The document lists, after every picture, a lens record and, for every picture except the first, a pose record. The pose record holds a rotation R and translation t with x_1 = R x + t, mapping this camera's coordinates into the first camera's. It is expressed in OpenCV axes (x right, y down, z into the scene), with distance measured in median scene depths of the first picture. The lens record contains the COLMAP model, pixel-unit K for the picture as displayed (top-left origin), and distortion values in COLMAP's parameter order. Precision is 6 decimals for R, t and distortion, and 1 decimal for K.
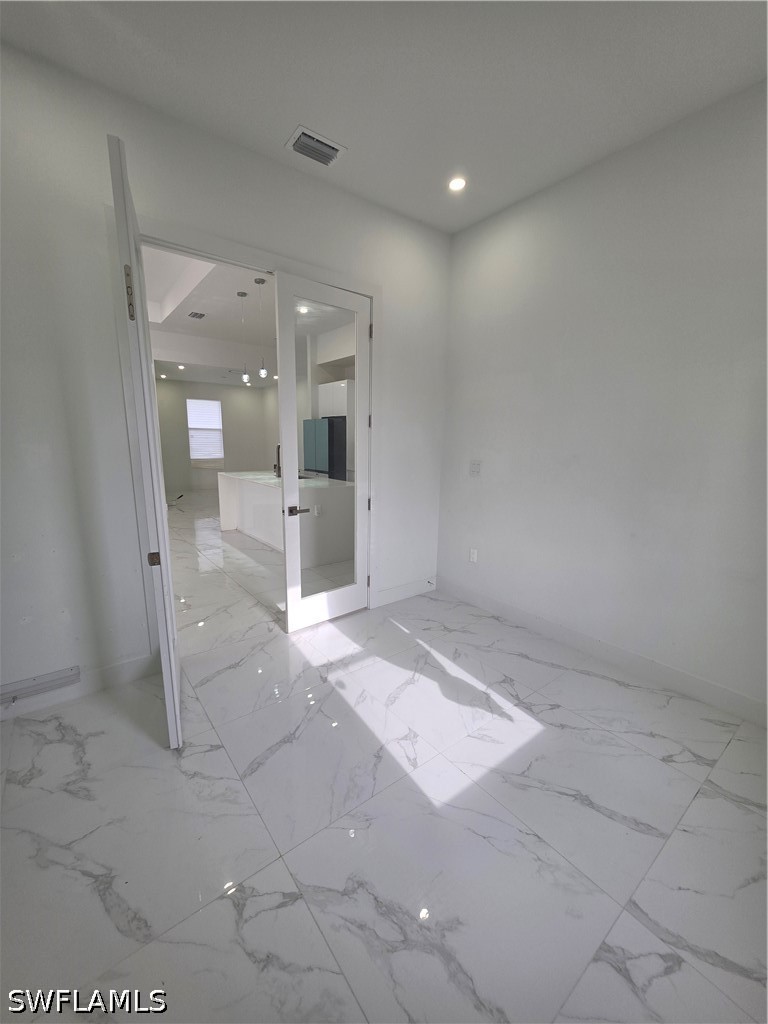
lens RADIAL K [[412.7, 0, 379.7], [0, 412.7, 515.1], [0, 0, 1]] dist [-0.004123, 0.001488]
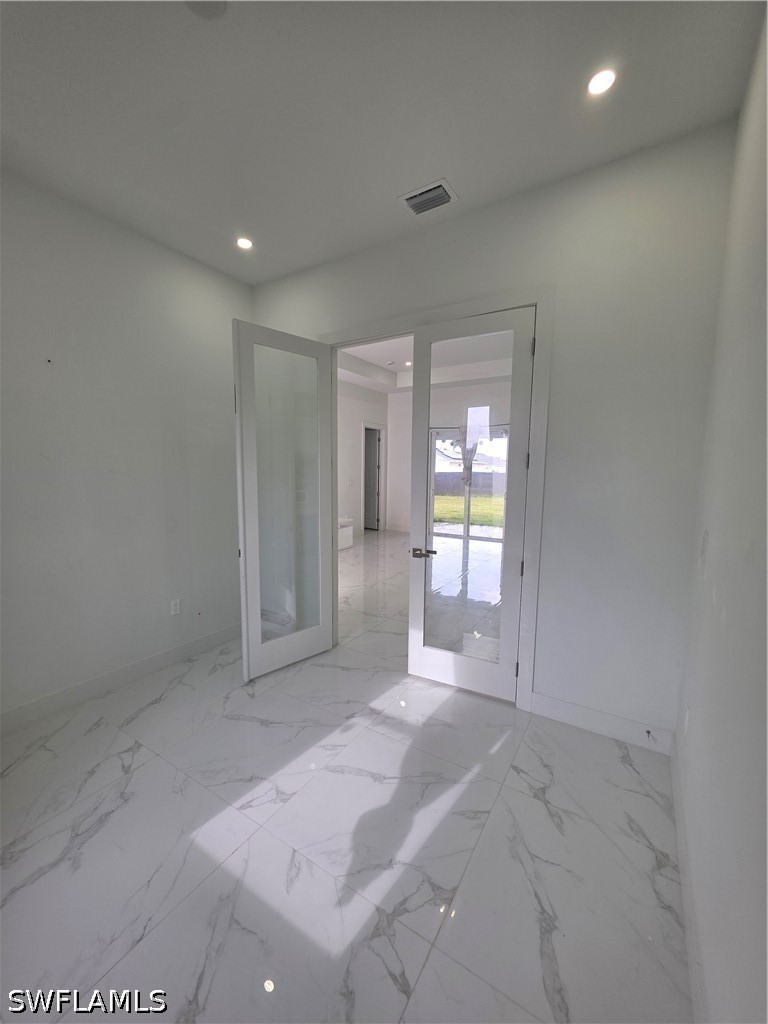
lens RADIAL K [[412.7, 0, 375.6], [0, 412.7, 514.1], [0, 0, 1]] dist [-0.004123, 0.001488]
pose [[0.328917, 0.094767, -0.939592, 0.870475], [-0.182533, 0.982569, 0.035203, -0.151219], [0.926550, 0.159928, 0.340482, 0.696430]]
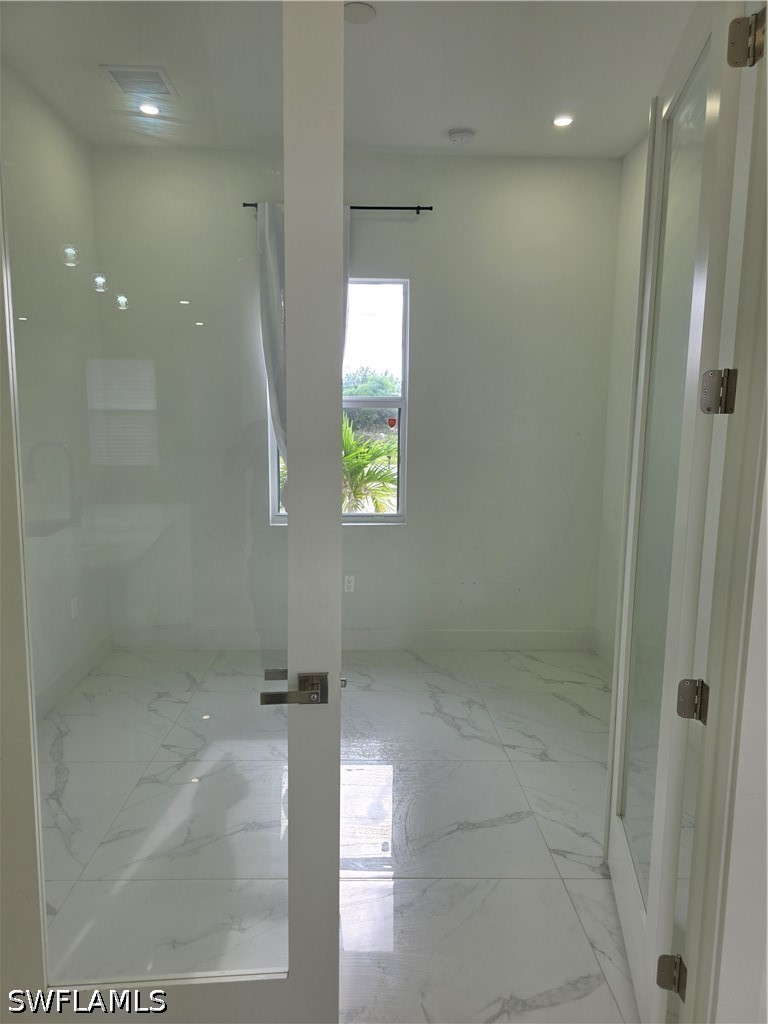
lens RADIAL K [[682.7, 0, 374.6], [0, 682.7, 509.3], [0, 0, 1]] dist [0.063736, -0.055631]
pose [[-0.802602, -0.099183, 0.588211, -0.692612], [0.090948, 0.954205, 0.284992, -0.358172], [-0.589541, 0.282232, -0.756827, 1.695085]]
